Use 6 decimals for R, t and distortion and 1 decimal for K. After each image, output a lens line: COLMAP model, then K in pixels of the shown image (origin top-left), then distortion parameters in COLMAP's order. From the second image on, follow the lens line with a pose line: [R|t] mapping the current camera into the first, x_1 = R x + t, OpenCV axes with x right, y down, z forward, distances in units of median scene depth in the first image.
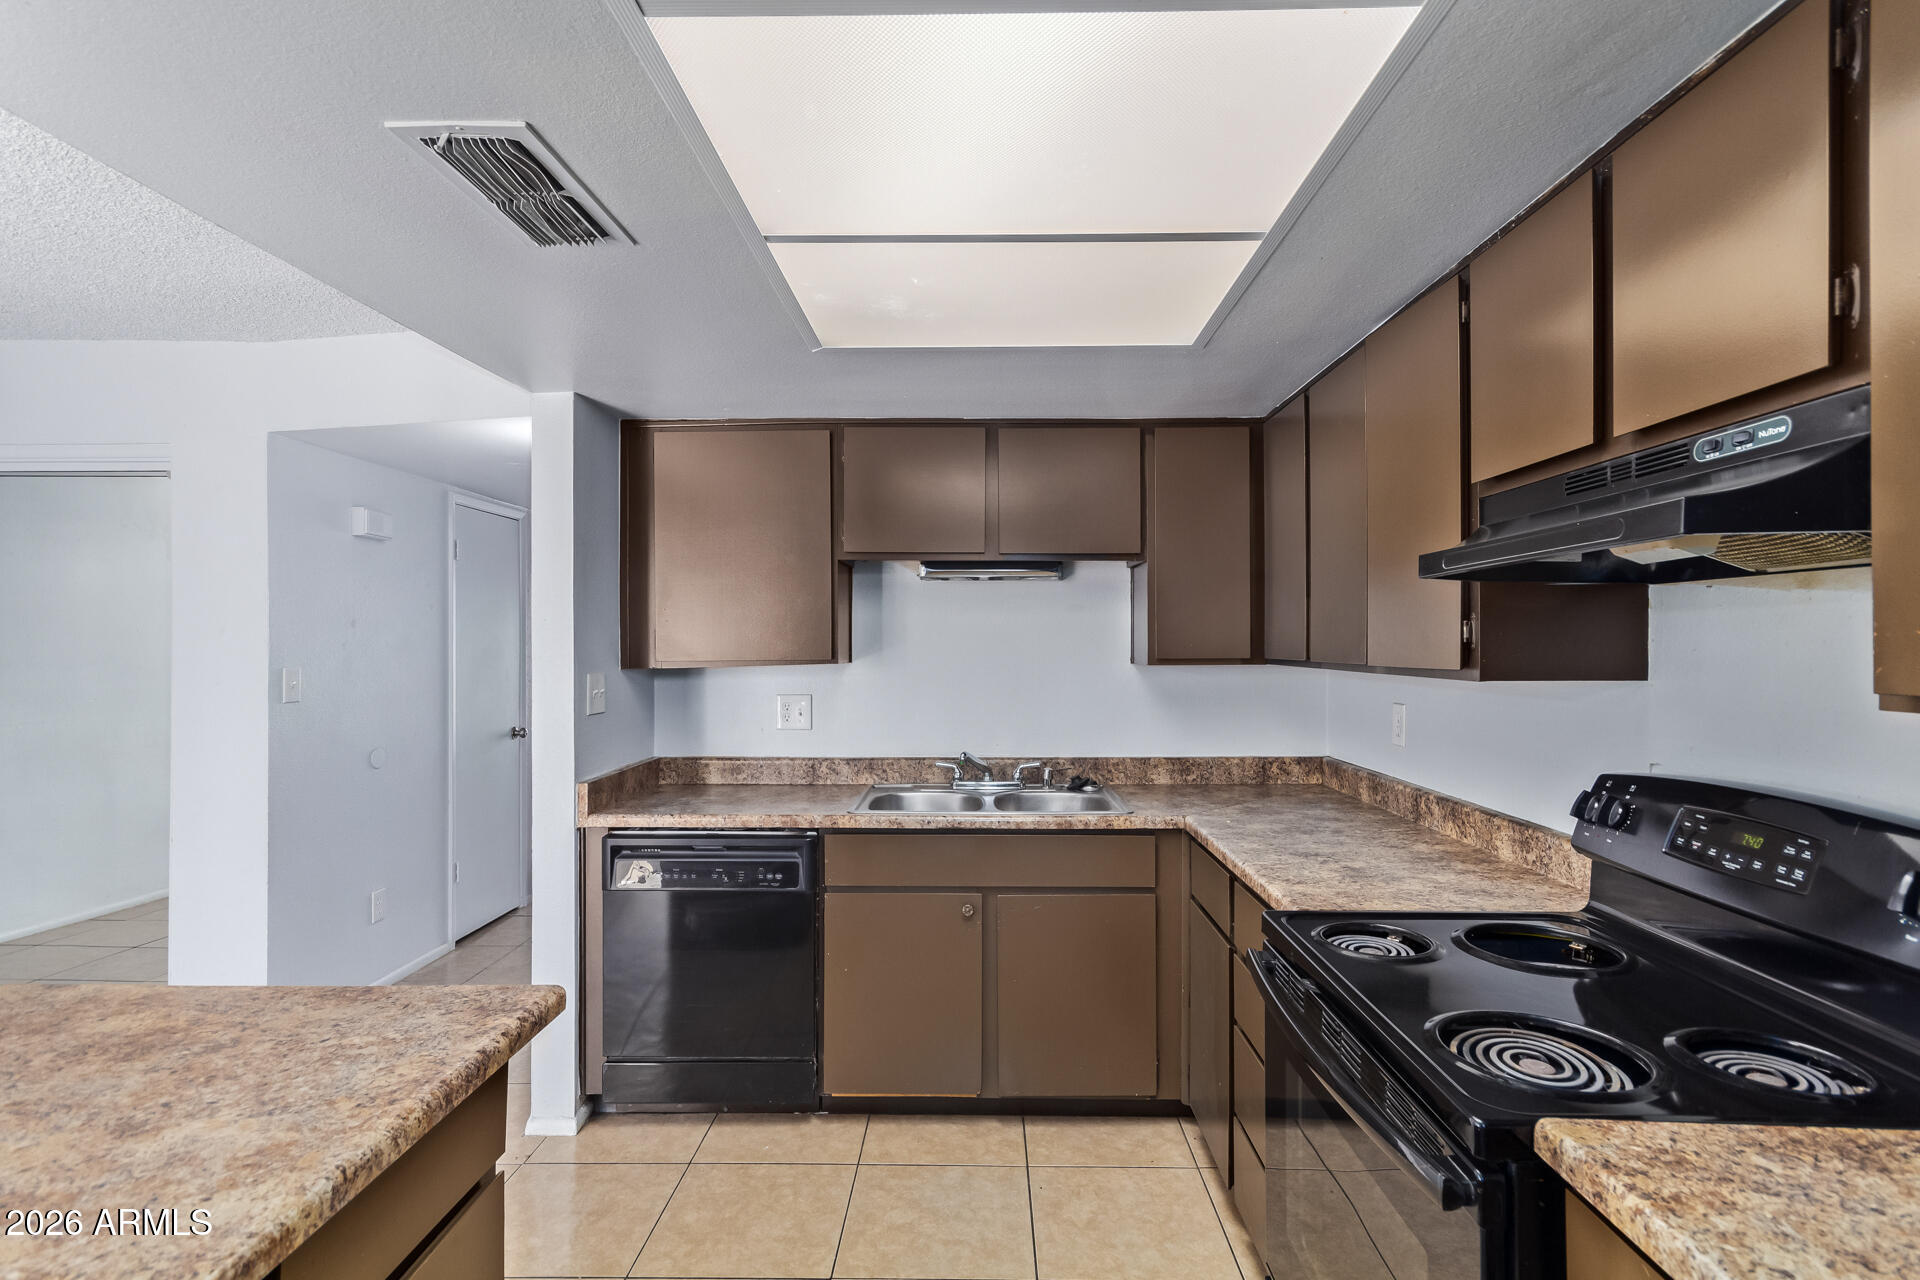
lens RADIAL K [[924.3, 0, 940.8], [0, 924.3, 644.8], [0, 0, 1]] dist [0.024020, -0.001055]
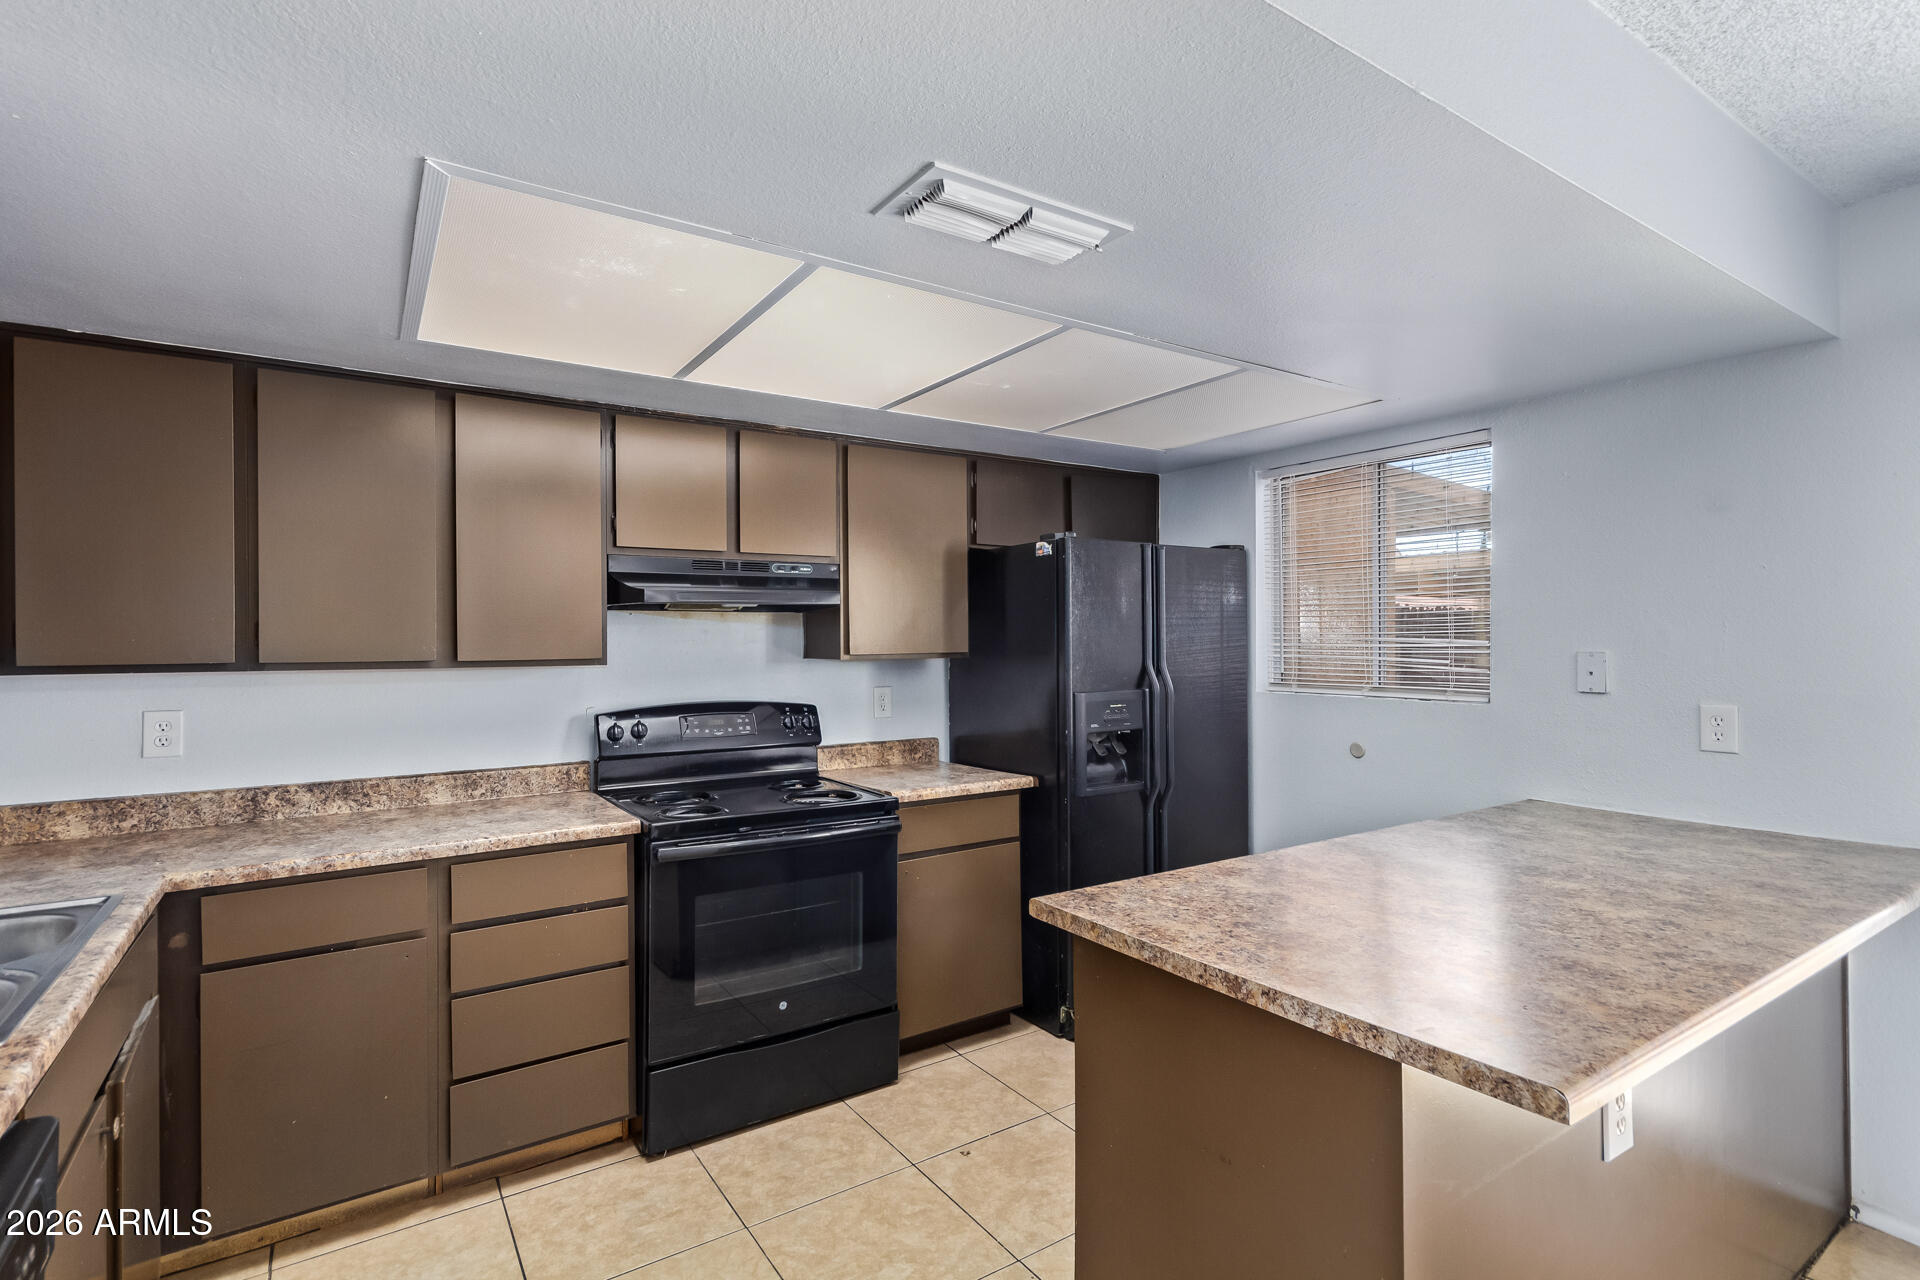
lens RADIAL K [[924.3, 0, 952.0], [0, 924.3, 636.5], [0, 0, 1]] dist [0.024020, -0.001055]
pose [[-0.569981, 0.008467, 0.821614, -1.515071], [0.006499, 0.999962, -0.005797, 0.006945], [-0.821632, 0.002035, -0.570014, 1.963002]]
